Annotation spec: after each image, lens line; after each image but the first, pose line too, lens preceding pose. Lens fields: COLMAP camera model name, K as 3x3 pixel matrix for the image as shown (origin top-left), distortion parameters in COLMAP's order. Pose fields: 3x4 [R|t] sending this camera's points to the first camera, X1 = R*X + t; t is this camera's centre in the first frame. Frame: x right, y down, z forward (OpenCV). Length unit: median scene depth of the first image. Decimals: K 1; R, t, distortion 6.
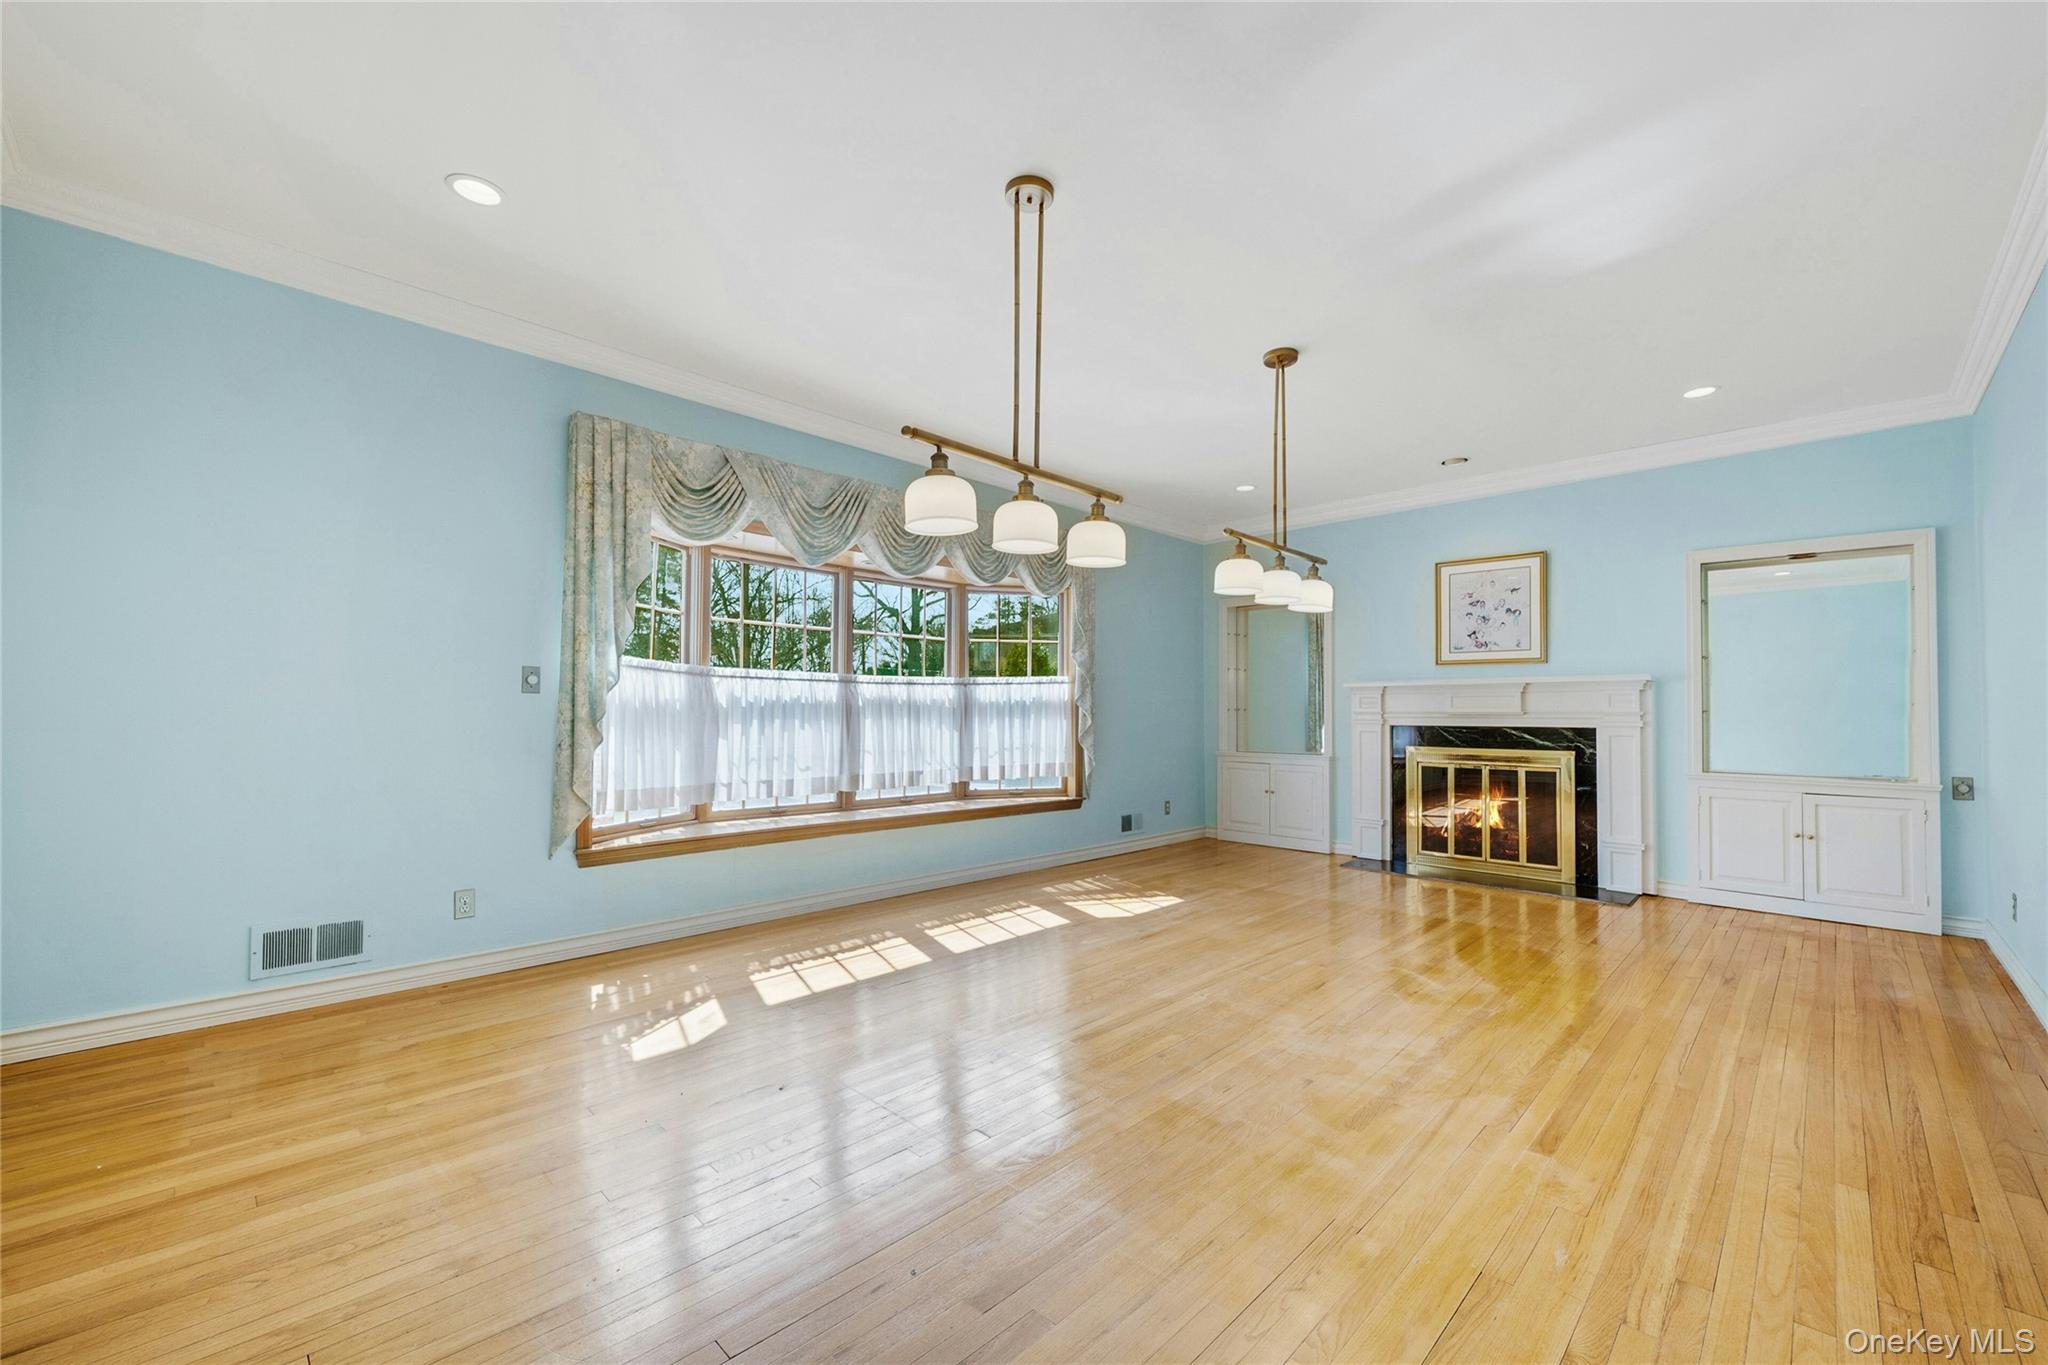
lens RADIAL K [[839.0, 0, 1020.7], [0, 839.0, 701.4], [0, 0, 1]] dist [-0.002506, 0.000510]
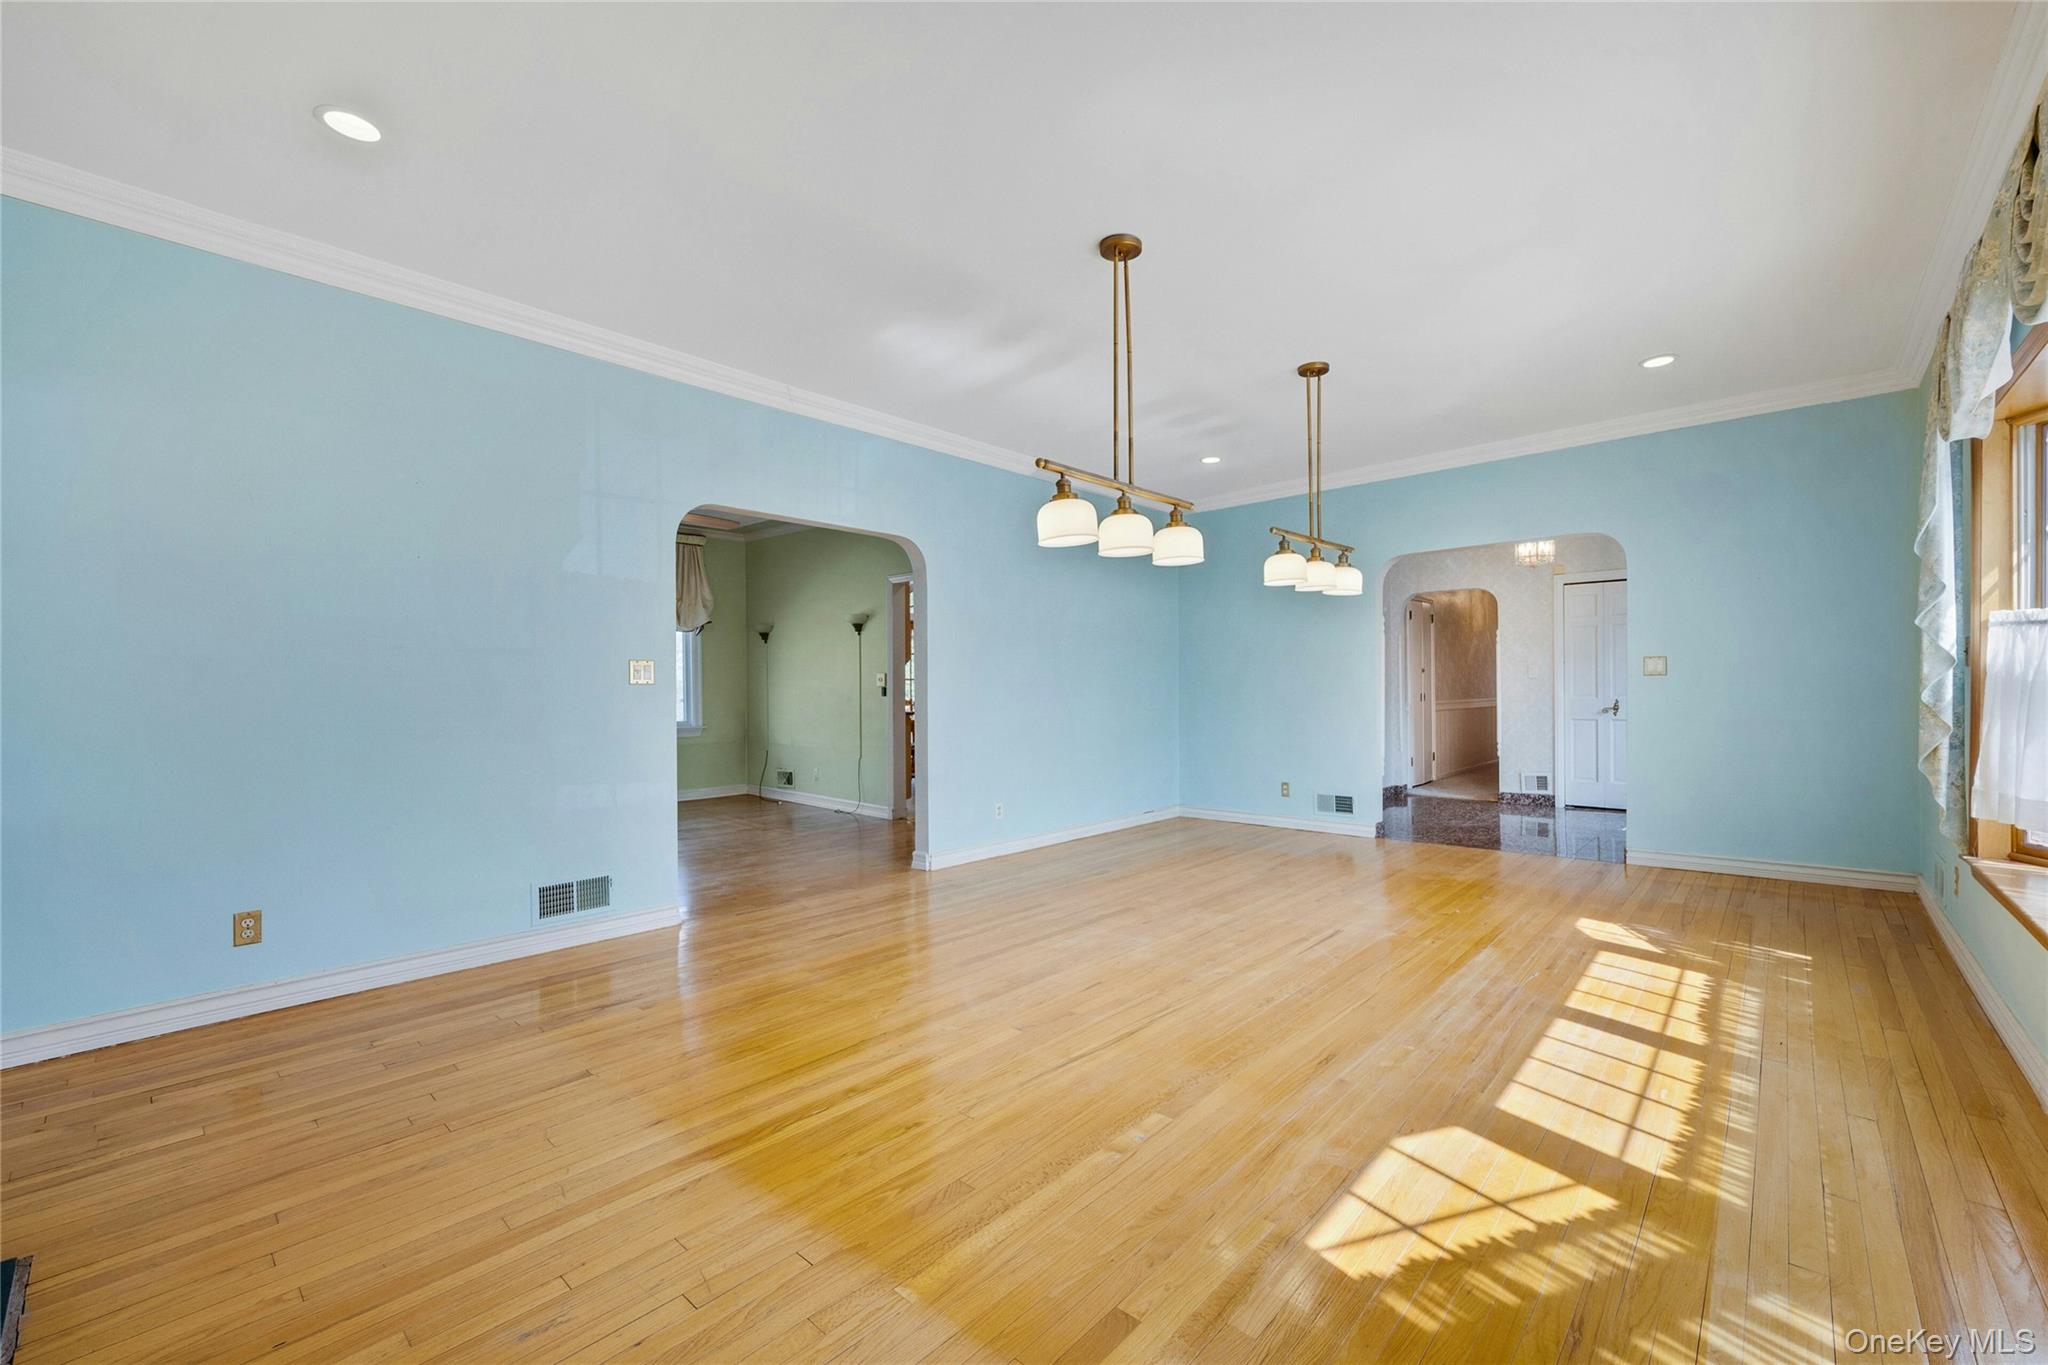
lens RADIAL K [[839.0, 0, 1045.8], [0, 839.0, 680.6], [0, 0, 1]] dist [-0.002506, 0.000510]
pose [[-0.998822, -0.000557, -0.048518, 0.402416], [0.000391, 0.999809, -0.019539, 0.019875], [0.048520, -0.019535, -0.998631, 1.700855]]
